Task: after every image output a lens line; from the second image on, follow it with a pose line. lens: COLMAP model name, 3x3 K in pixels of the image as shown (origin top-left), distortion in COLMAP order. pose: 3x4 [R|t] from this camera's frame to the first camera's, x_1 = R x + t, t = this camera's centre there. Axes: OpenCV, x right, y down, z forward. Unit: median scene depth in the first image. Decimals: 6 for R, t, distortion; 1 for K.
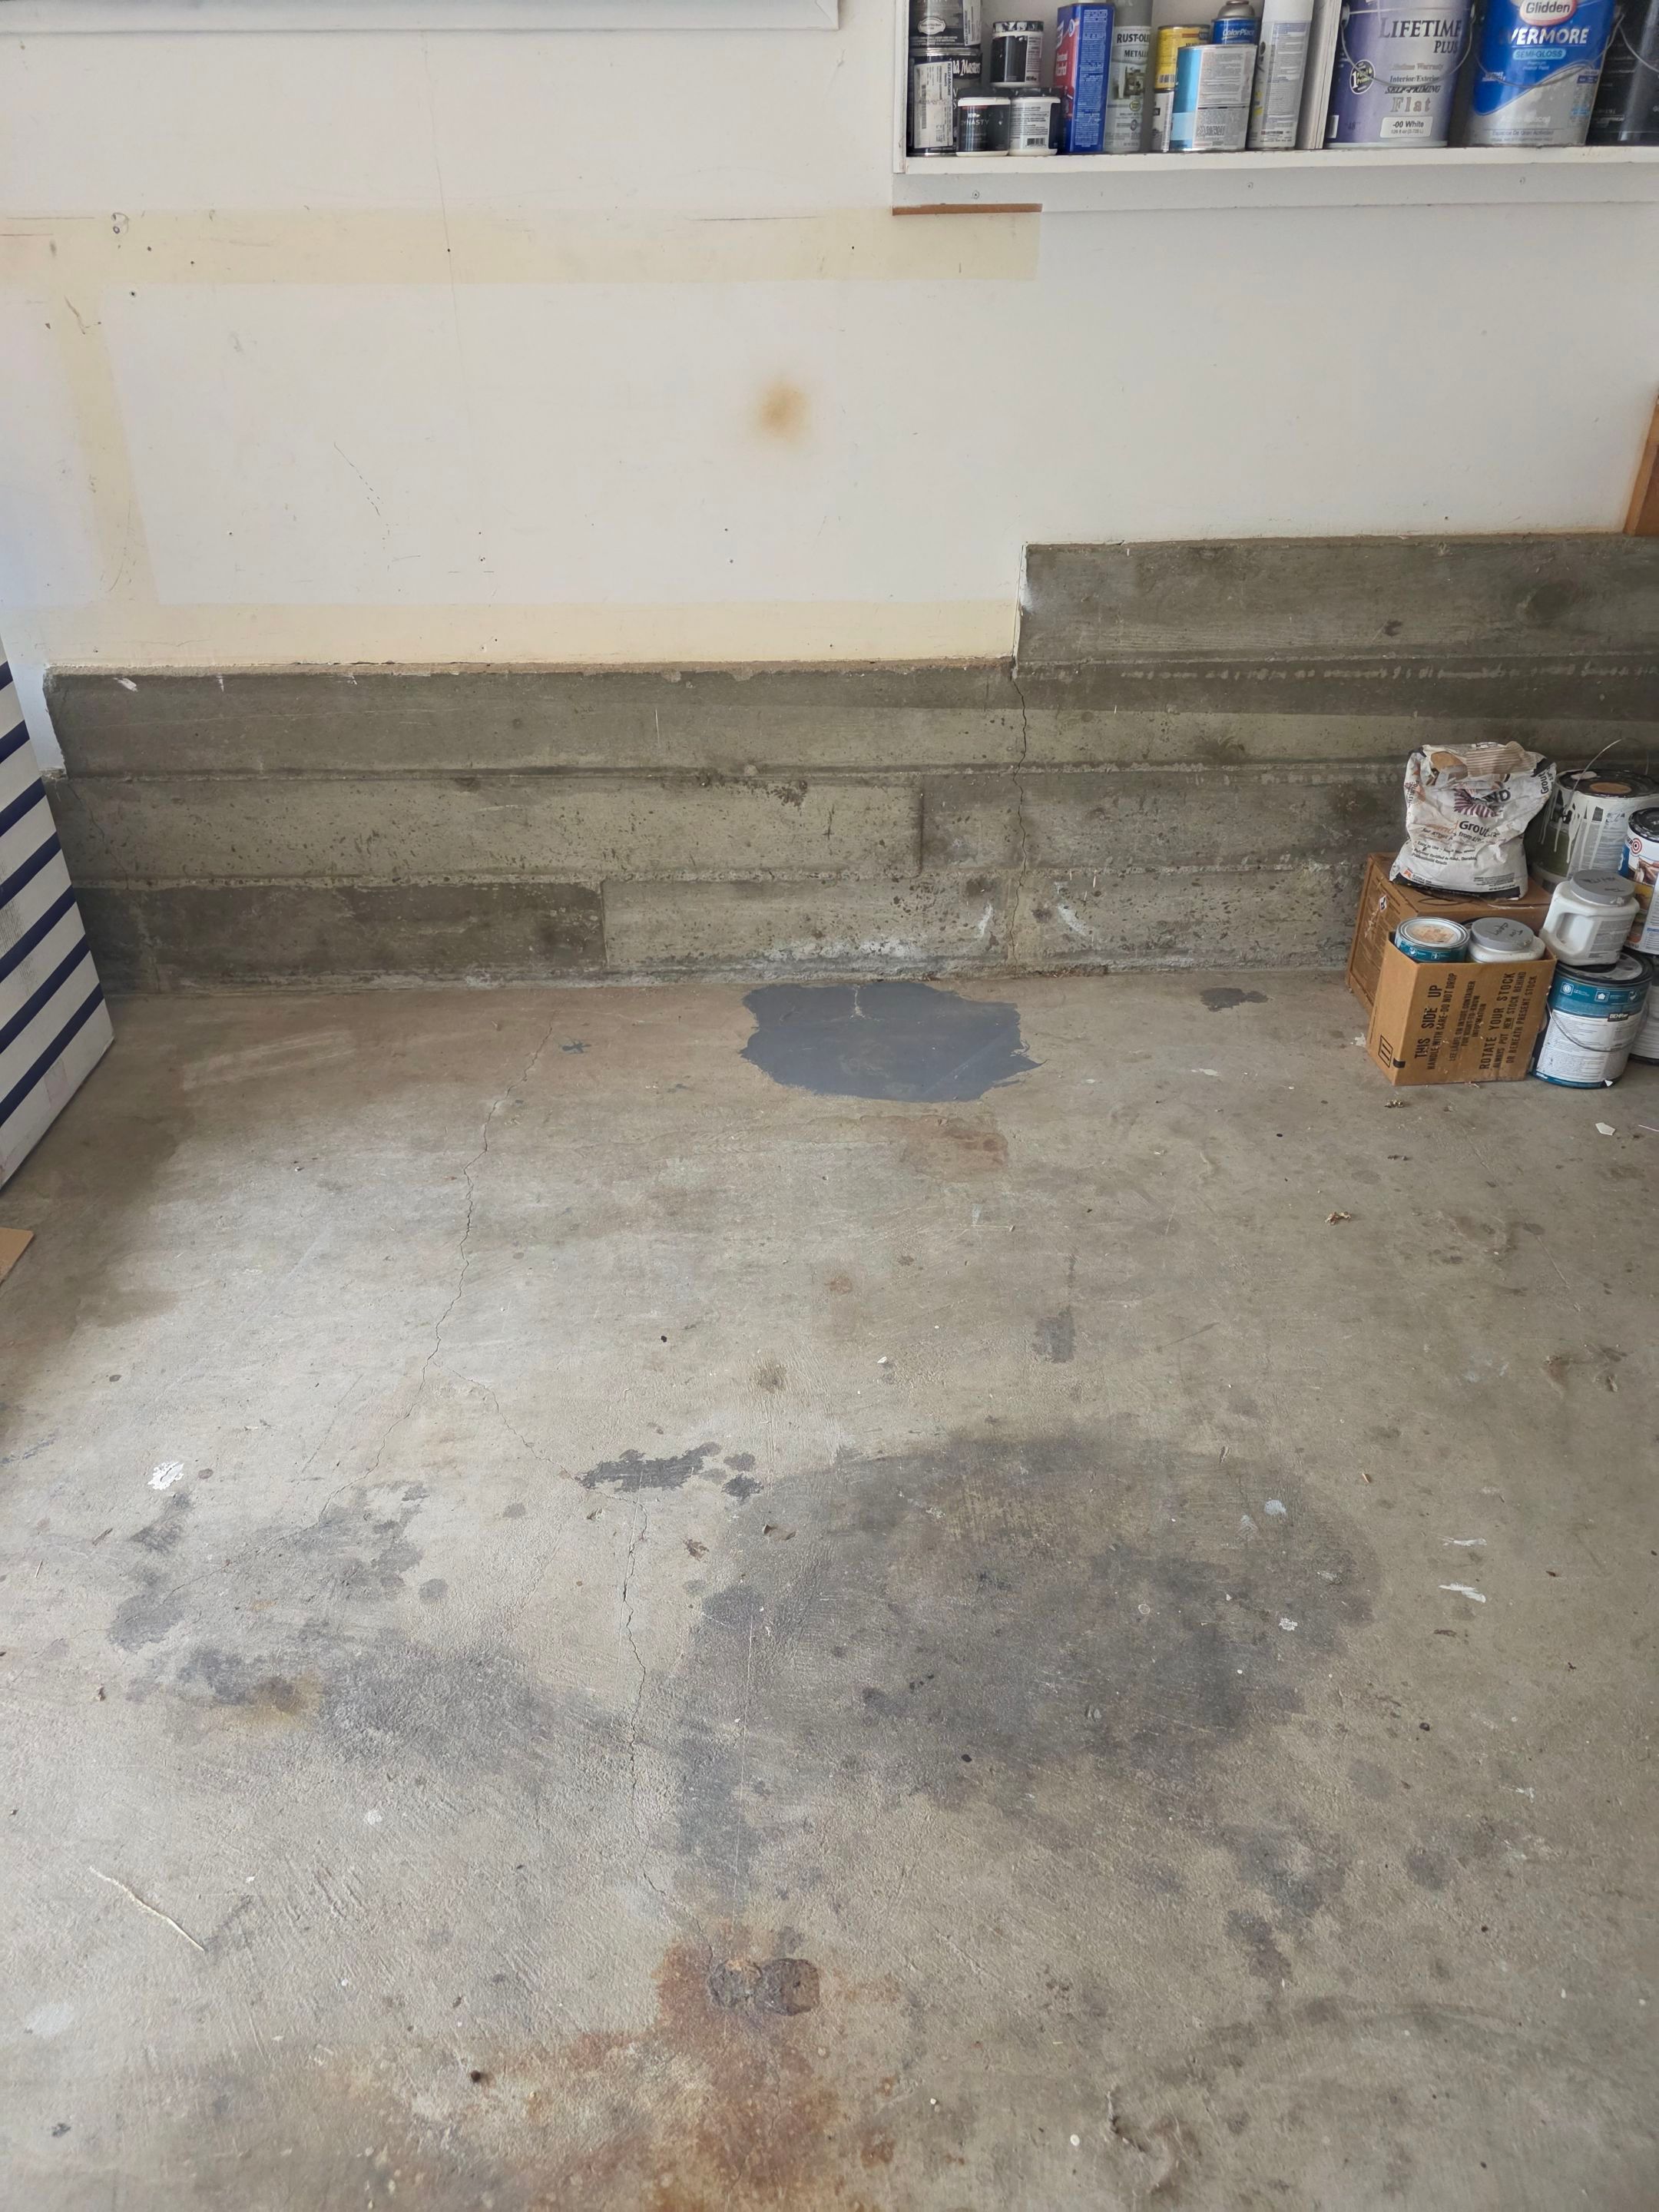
lens RADIAL K [[1462.0, 0, 820.8], [0, 1462.0, 1076.3], [0, 0, 1]] dist [0.062380, -0.060757]
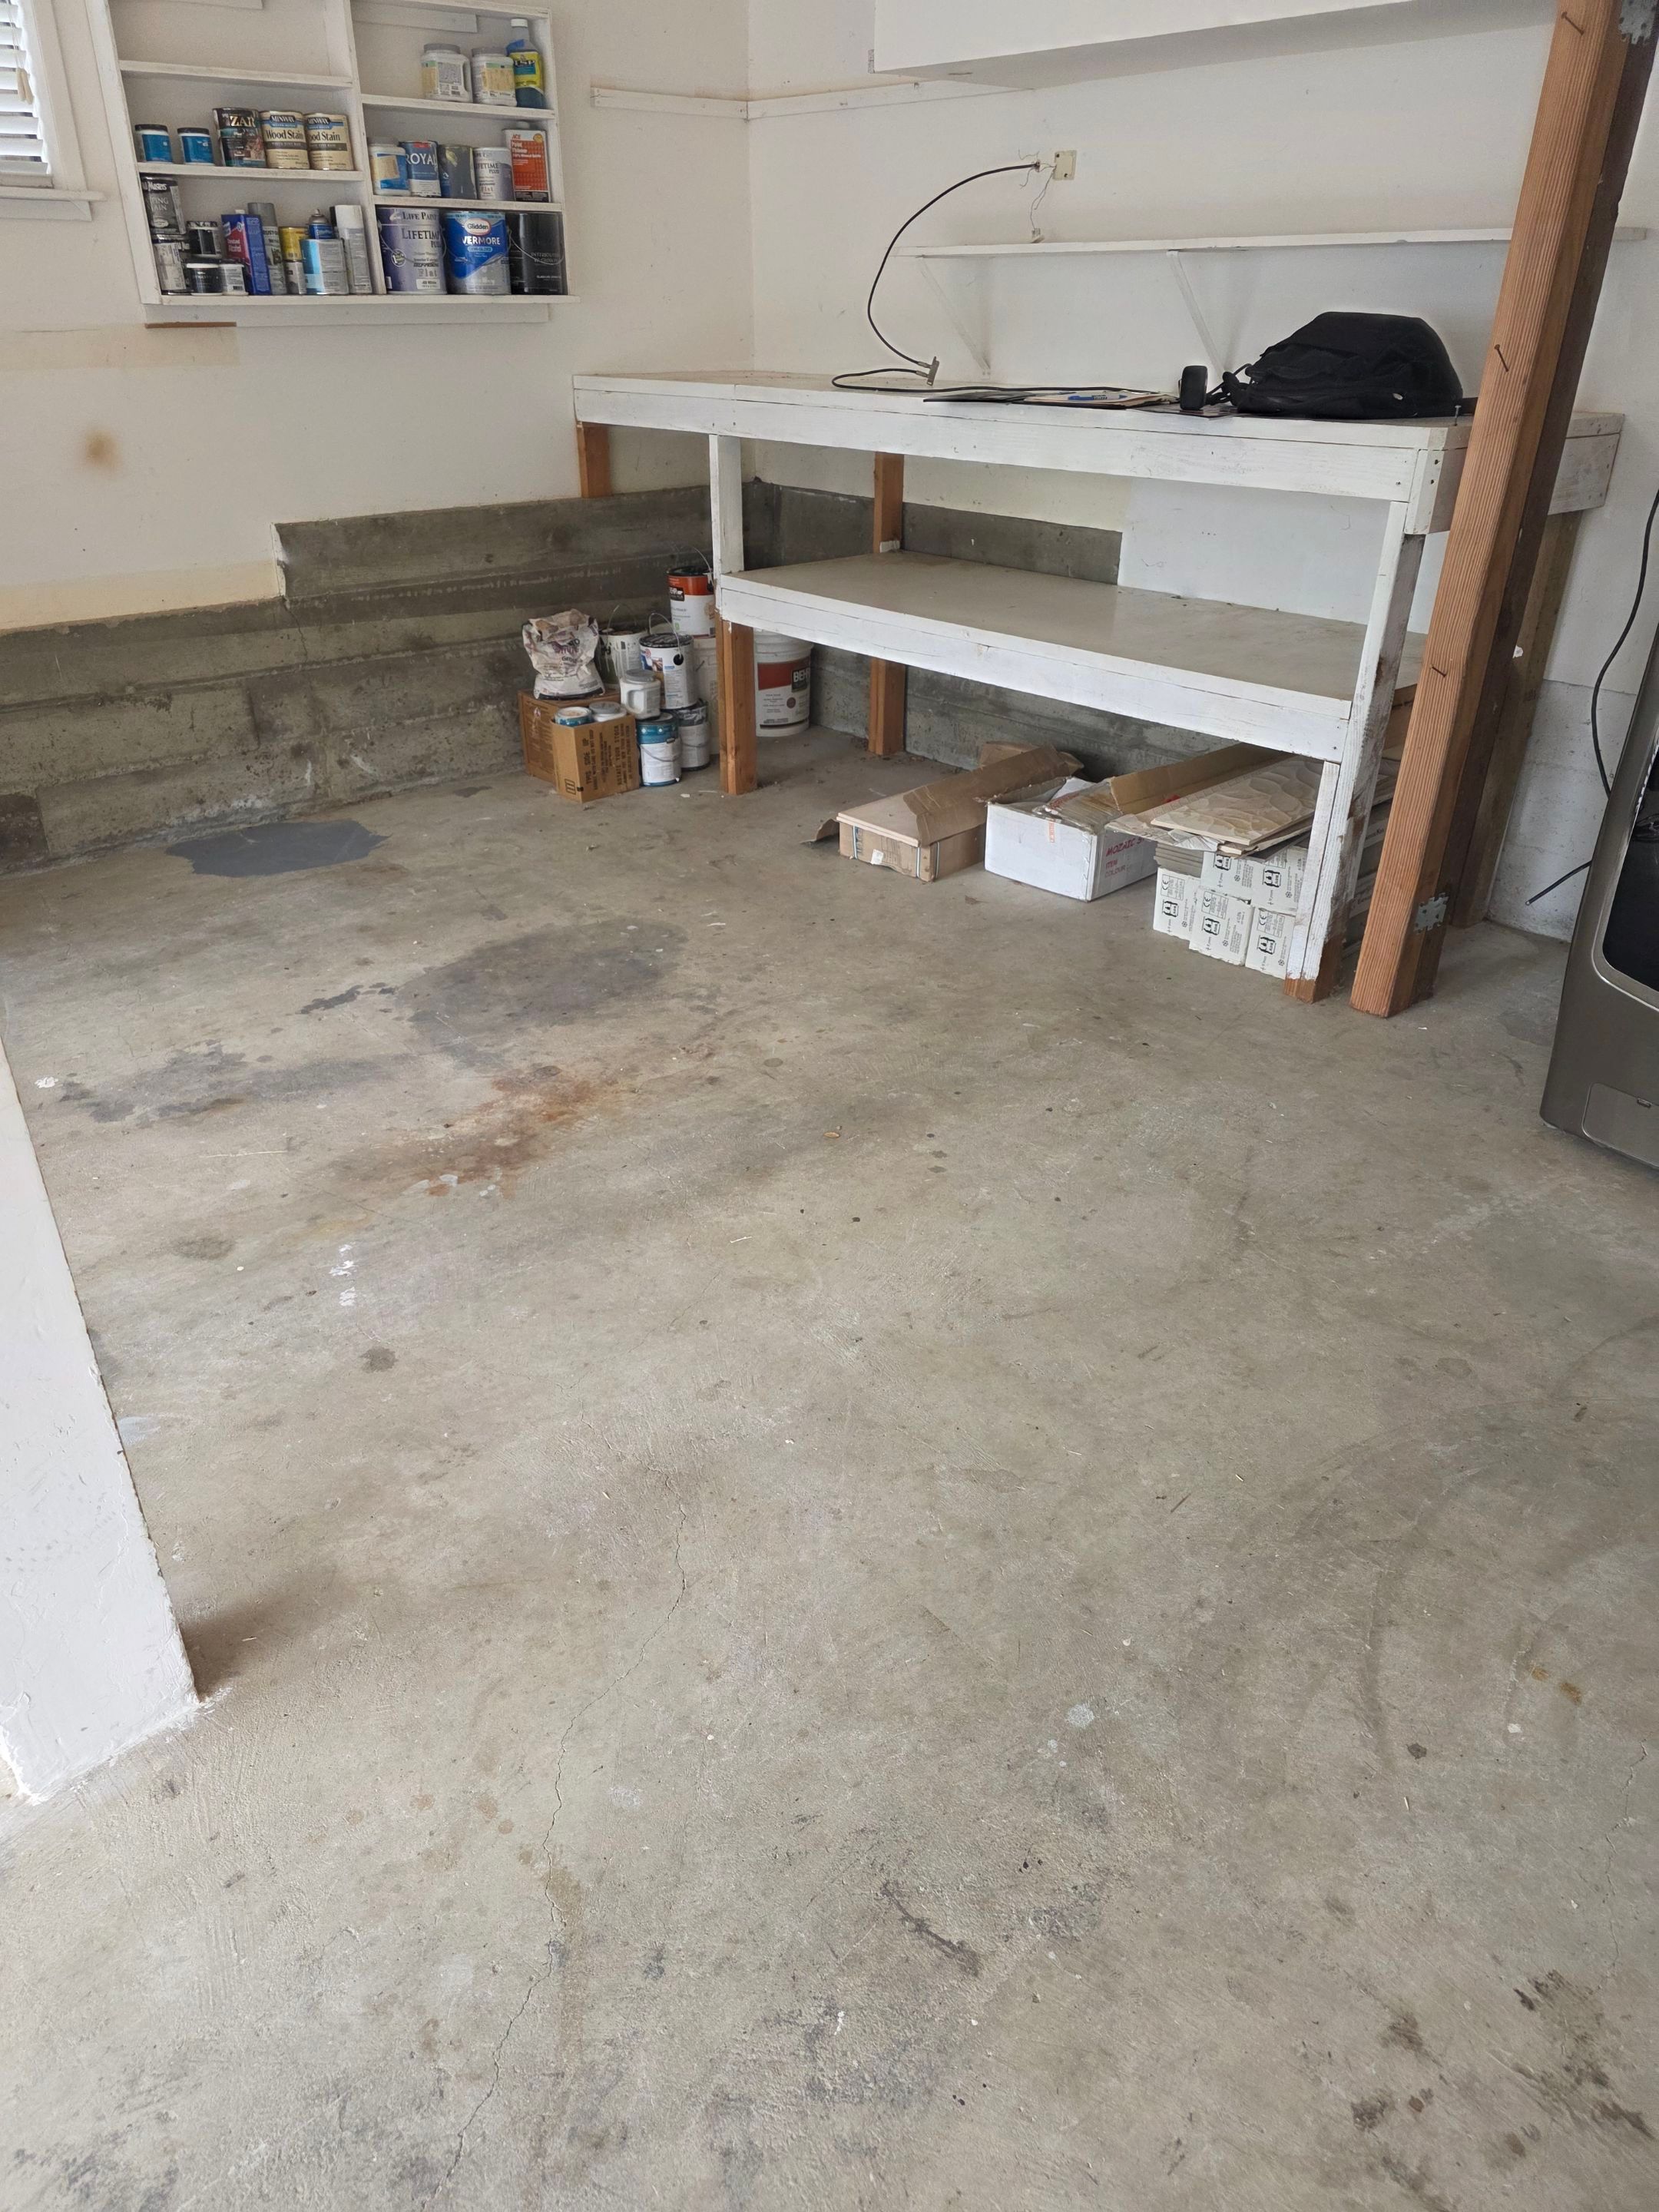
lens RADIAL K [[1462.0, 0, 820.8], [0, 1462.0, 1076.3], [0, 0, 1]] dist [0.062380, -0.060757]
pose [[0.759768, -0.294959, 0.579441, -0.511207], [0.330402, 0.942687, 0.046641, 0.325360], [-0.559989, 0.156012, 0.813678, -0.551205]]
